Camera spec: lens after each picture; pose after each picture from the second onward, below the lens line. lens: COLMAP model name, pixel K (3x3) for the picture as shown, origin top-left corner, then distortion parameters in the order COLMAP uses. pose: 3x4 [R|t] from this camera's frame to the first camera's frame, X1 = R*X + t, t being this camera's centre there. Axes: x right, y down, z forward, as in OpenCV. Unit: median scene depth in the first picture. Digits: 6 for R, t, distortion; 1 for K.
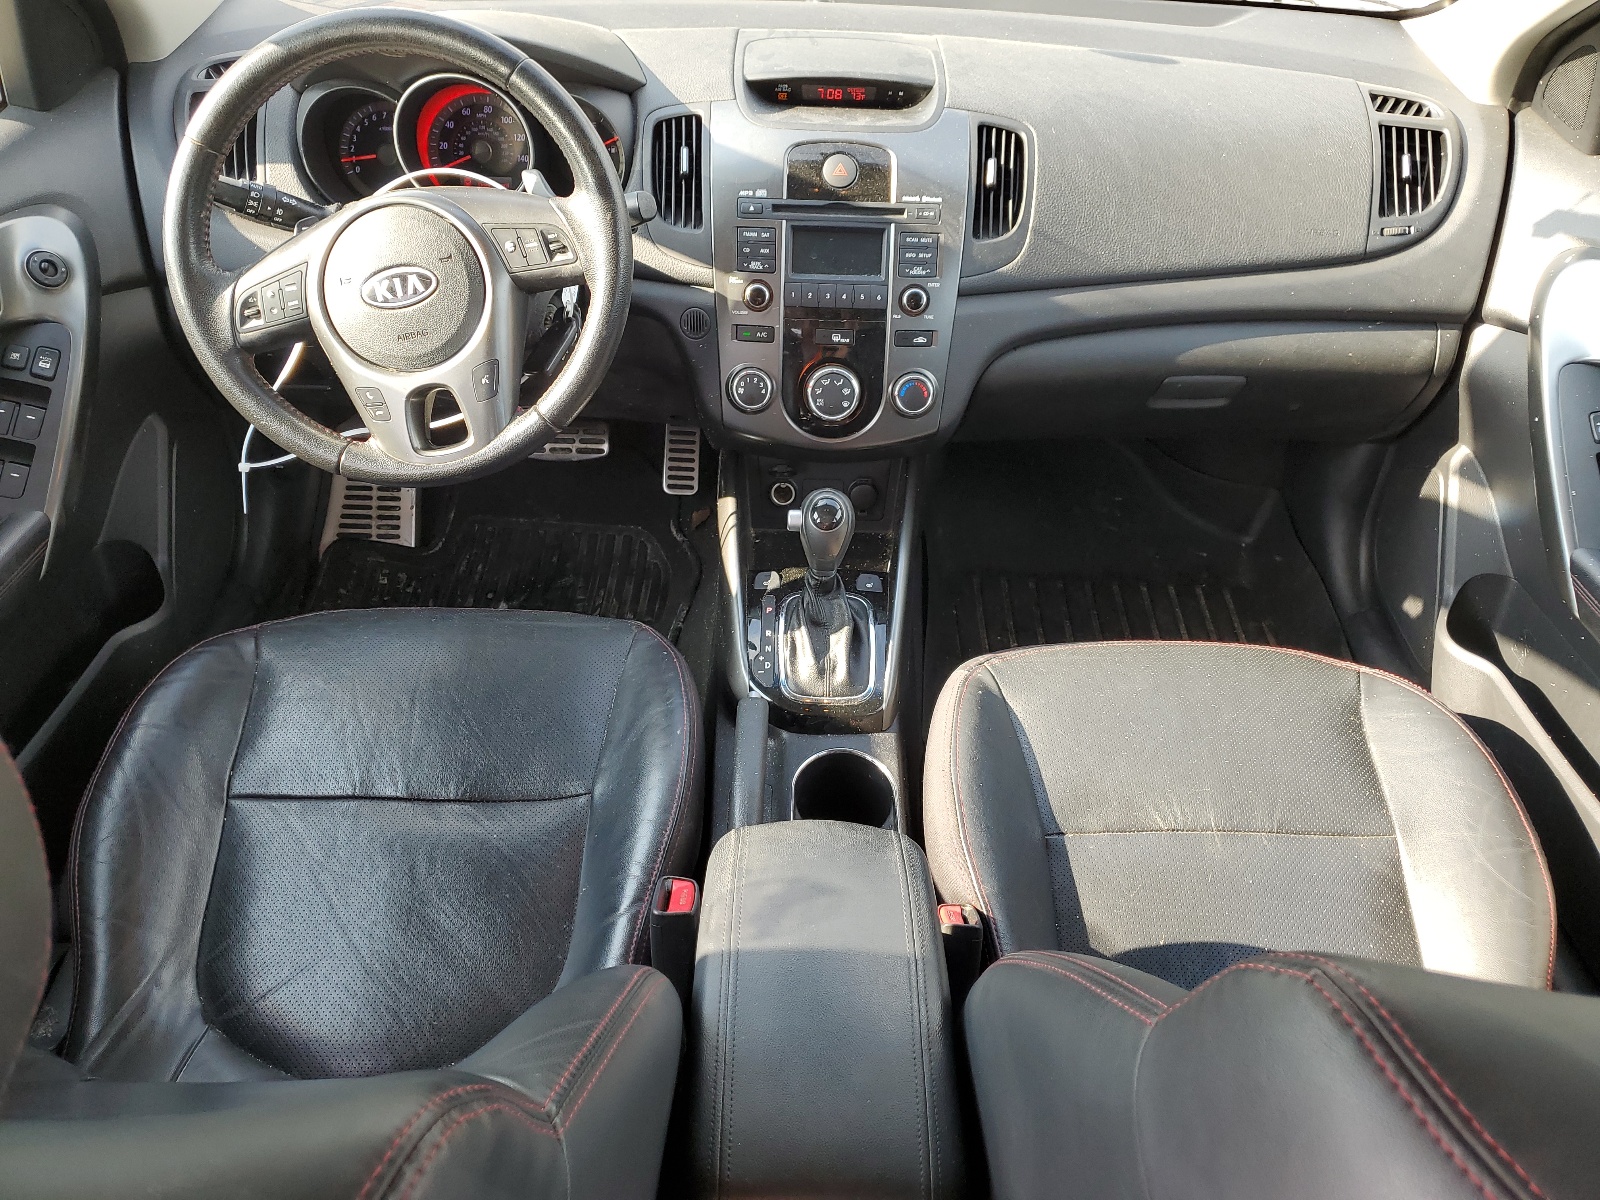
lens RADIAL K [[1225.7, 0, 801.1], [0, 1225.7, 597.4], [0, 0, 1]] dist [-0.007841, -0.001512]
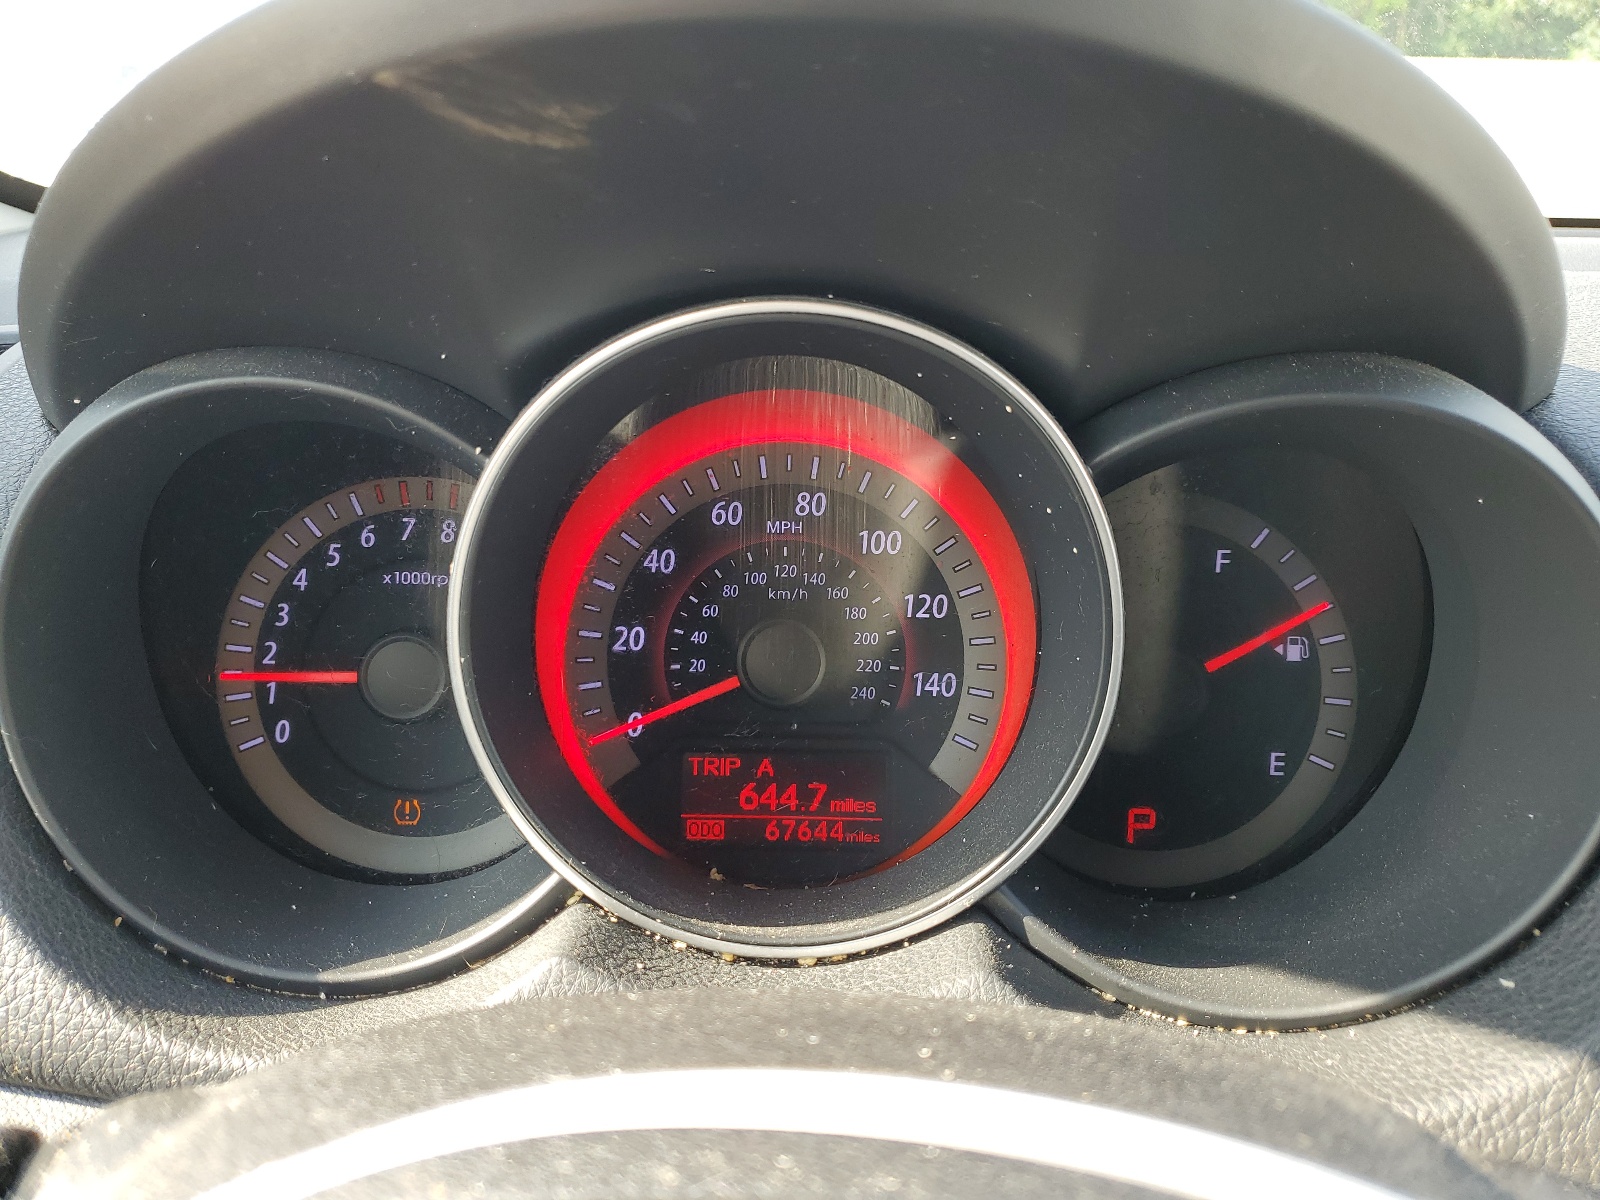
lens RADIAL K [[1225.7, 0, 797.8], [0, 1225.7, 601.1], [0, 0, 1]] dist [-0.007841, -0.001512]
pose [[0.999919, -0.011204, 0.006072, -0.260887], [0.012584, 0.943101, -0.332267, -0.293908], [-0.002003, 0.332316, 0.943166, 0.763106]]
